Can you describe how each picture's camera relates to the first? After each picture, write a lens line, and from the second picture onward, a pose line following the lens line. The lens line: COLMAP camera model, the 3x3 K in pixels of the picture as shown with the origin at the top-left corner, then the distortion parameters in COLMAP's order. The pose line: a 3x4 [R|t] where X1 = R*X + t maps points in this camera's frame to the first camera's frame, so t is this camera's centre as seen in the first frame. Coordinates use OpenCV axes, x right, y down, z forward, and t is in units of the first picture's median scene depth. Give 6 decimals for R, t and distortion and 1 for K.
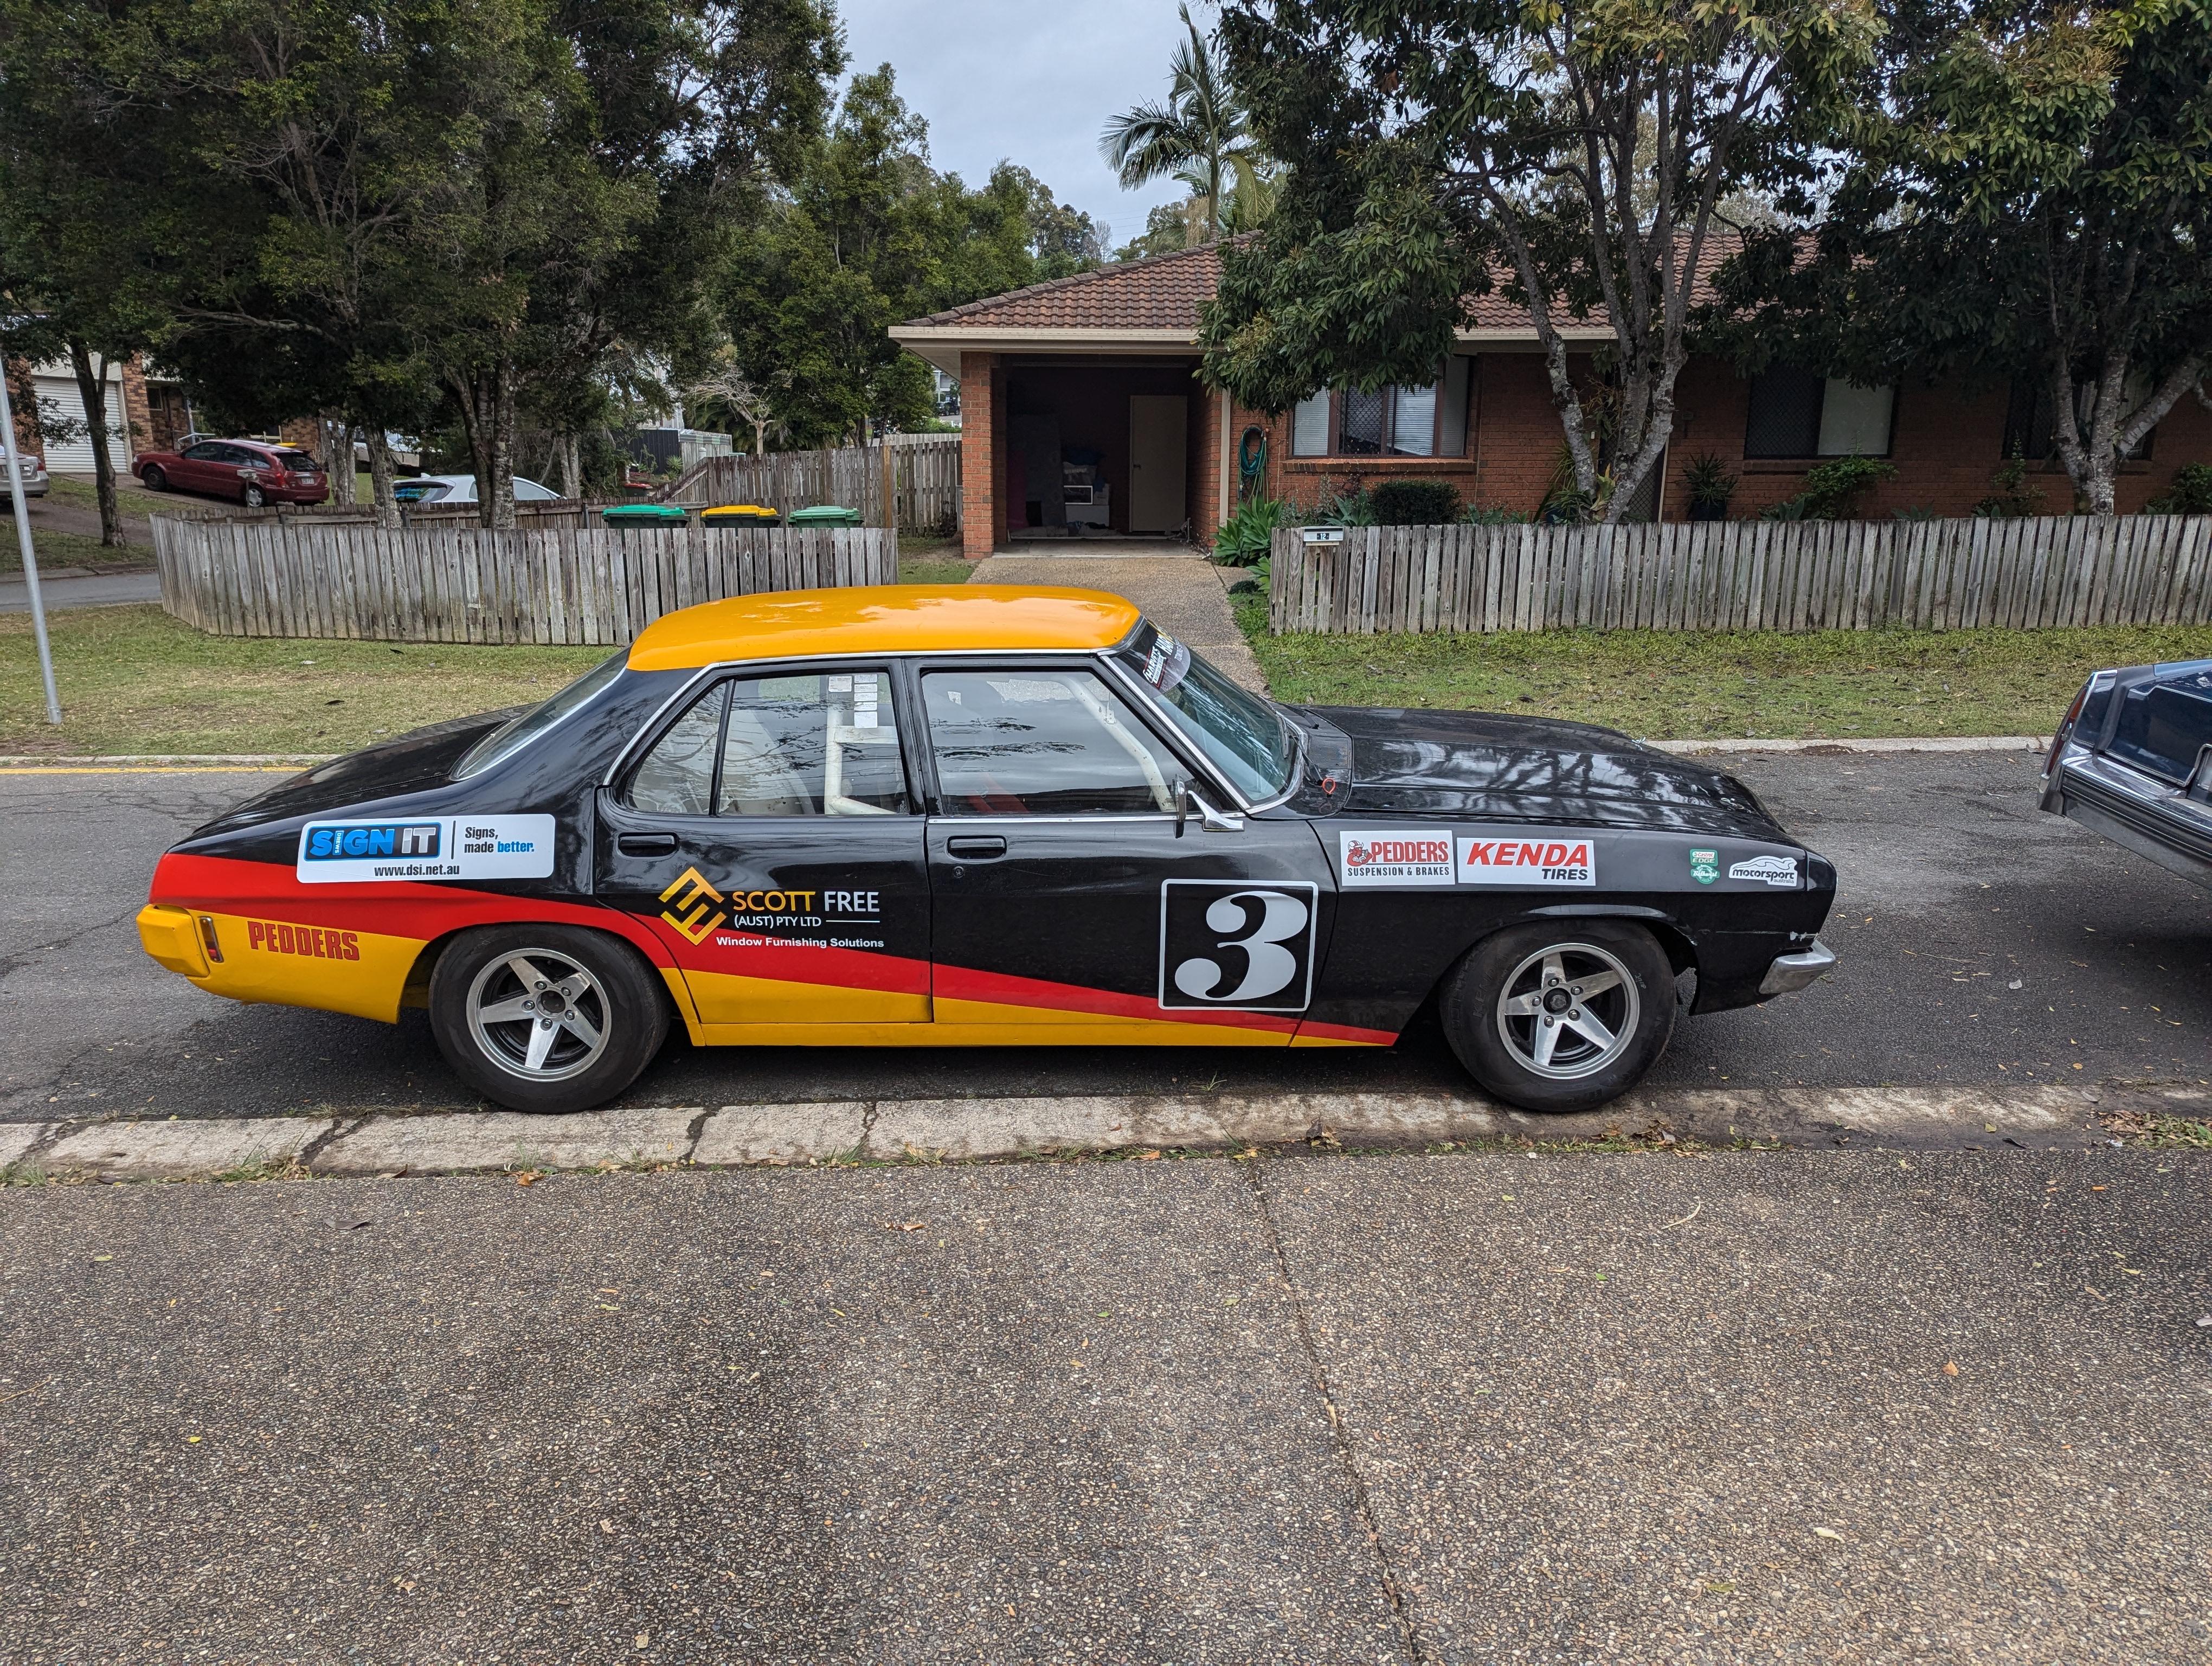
lens RADIAL K [[1524.8, 0, 1090.8], [0, 1524.8, 837.7], [0, 0, 1]] dist [0.073974, -0.071297]
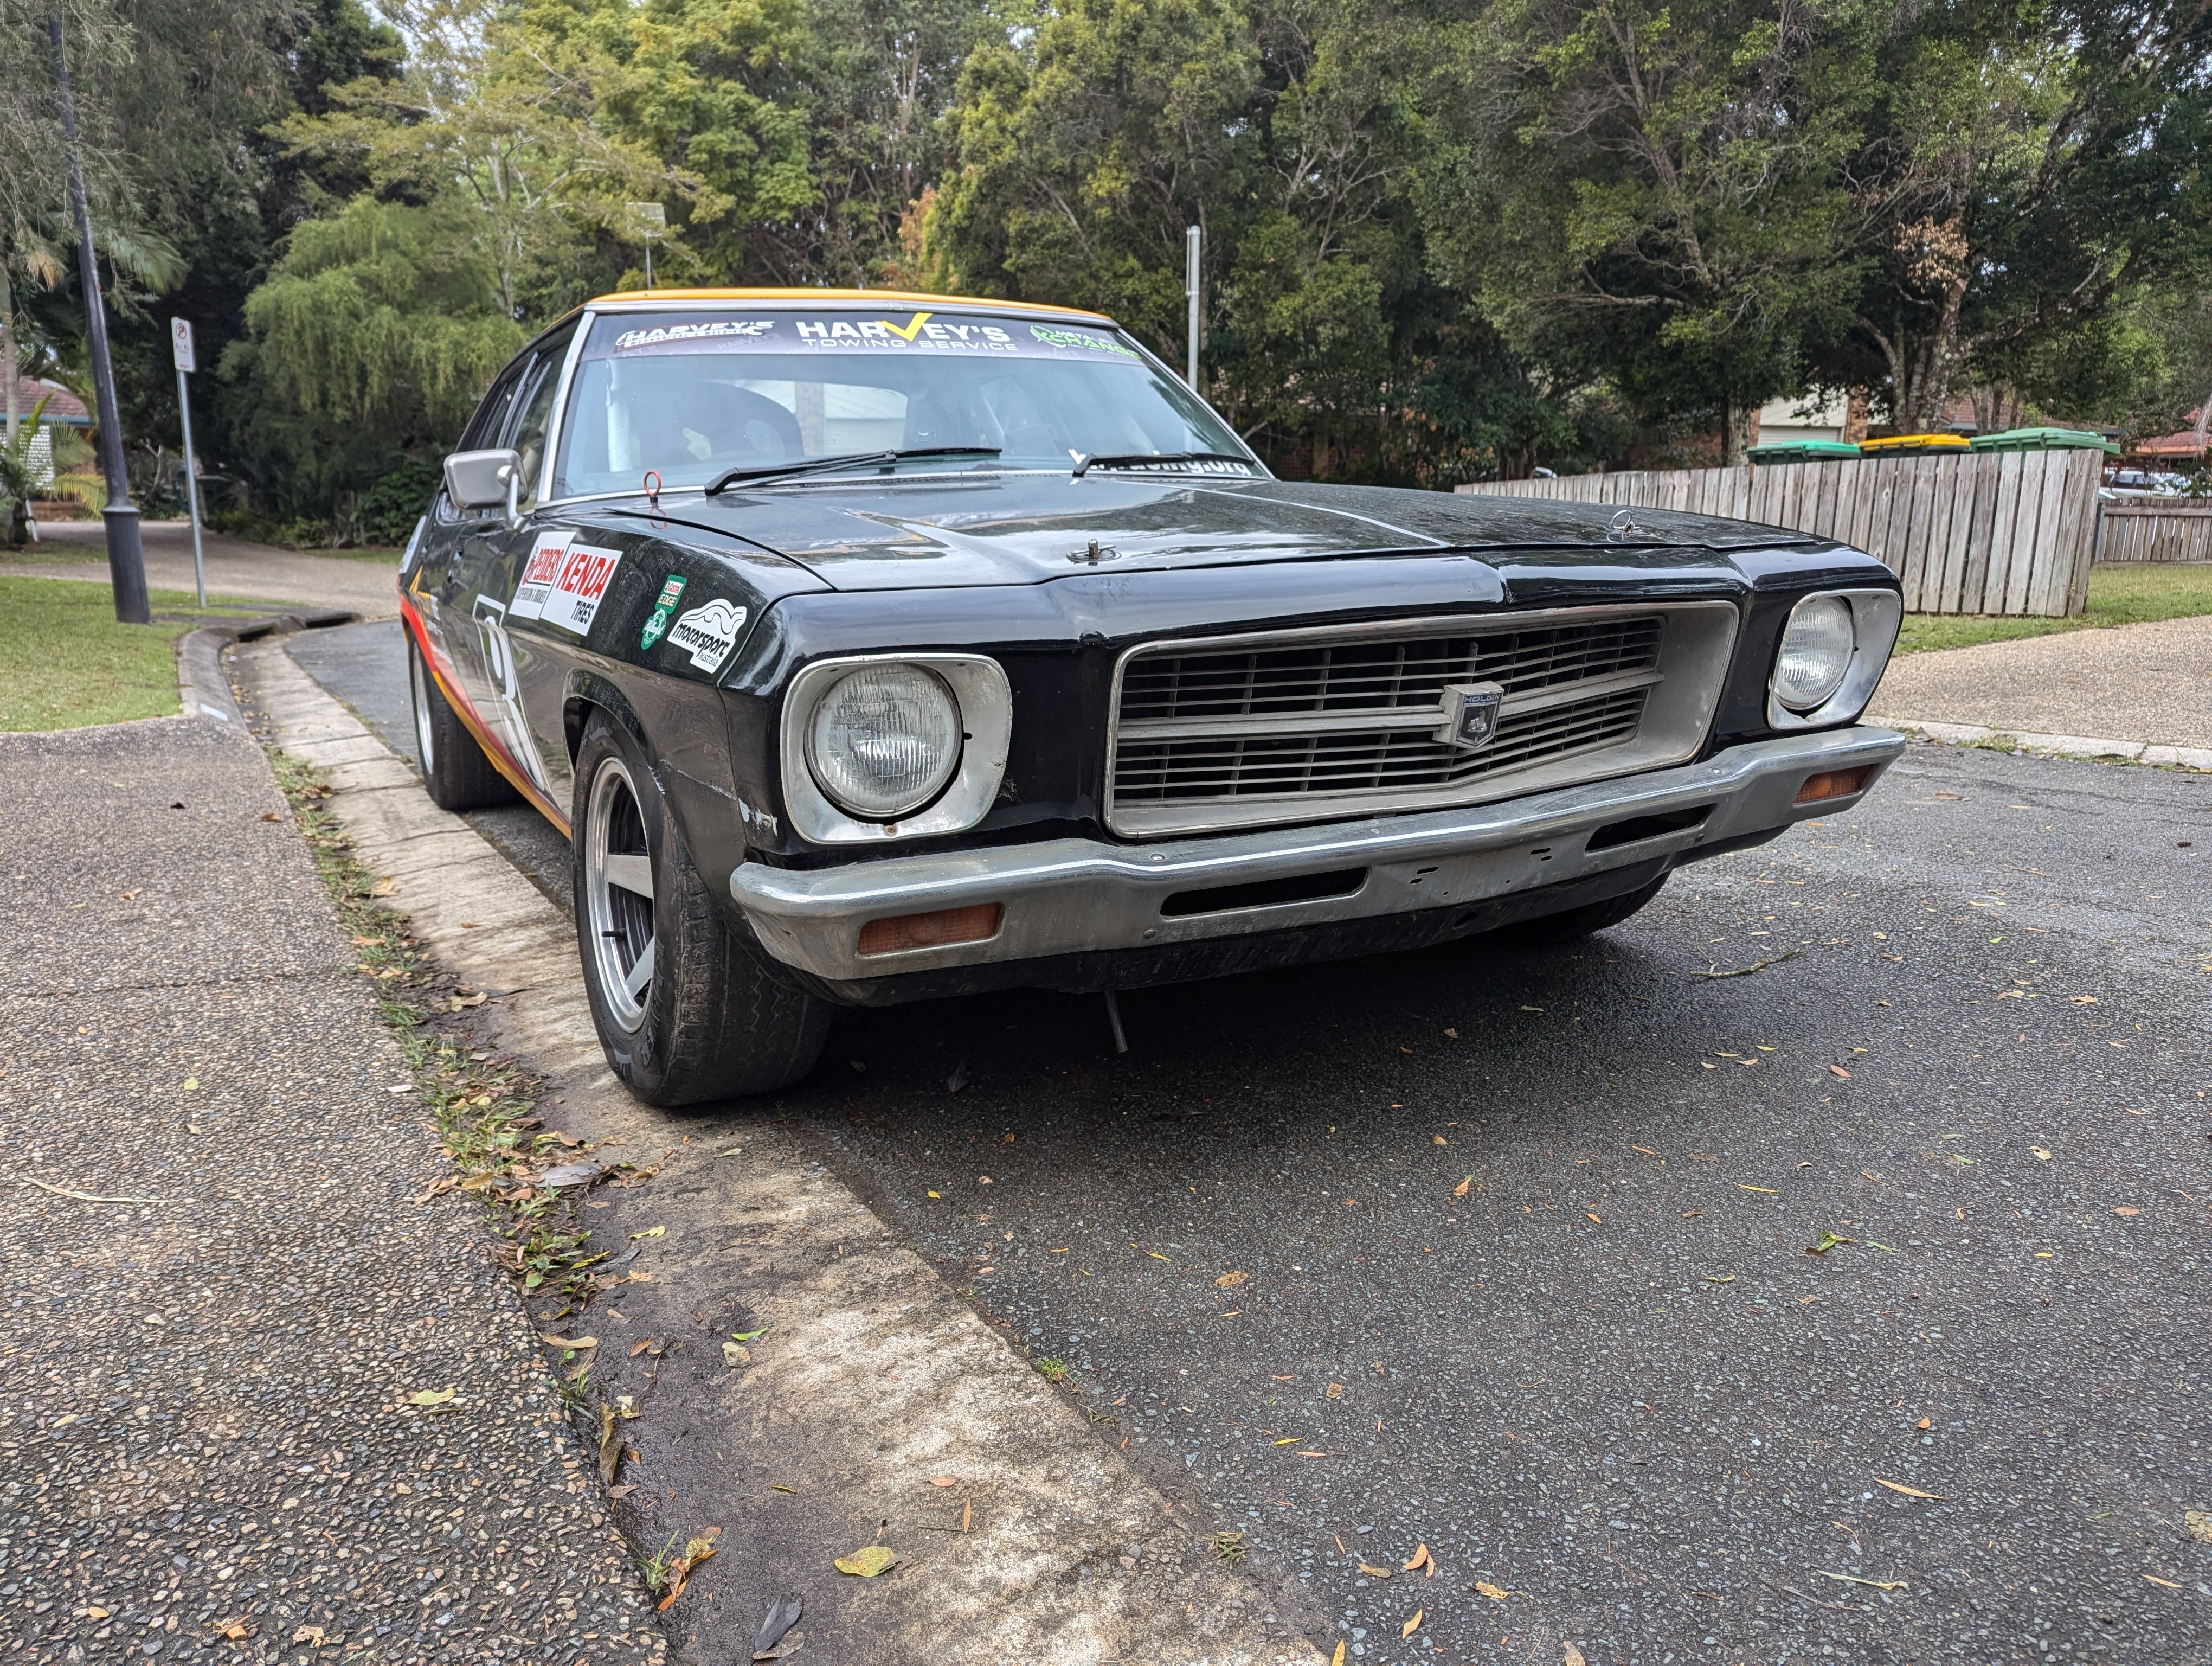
lens RADIAL K [[1524.8, 0, 1090.8], [0, 1524.8, 837.7], [0, 0, 1]] dist [0.073974, -0.071297]
pose [[0.483932, 0.173252, -0.857784, 0.847730], [-0.210862, 0.974411, 0.077847, 0.021435], [0.849322, 0.143202, 0.508081, 0.887624]]
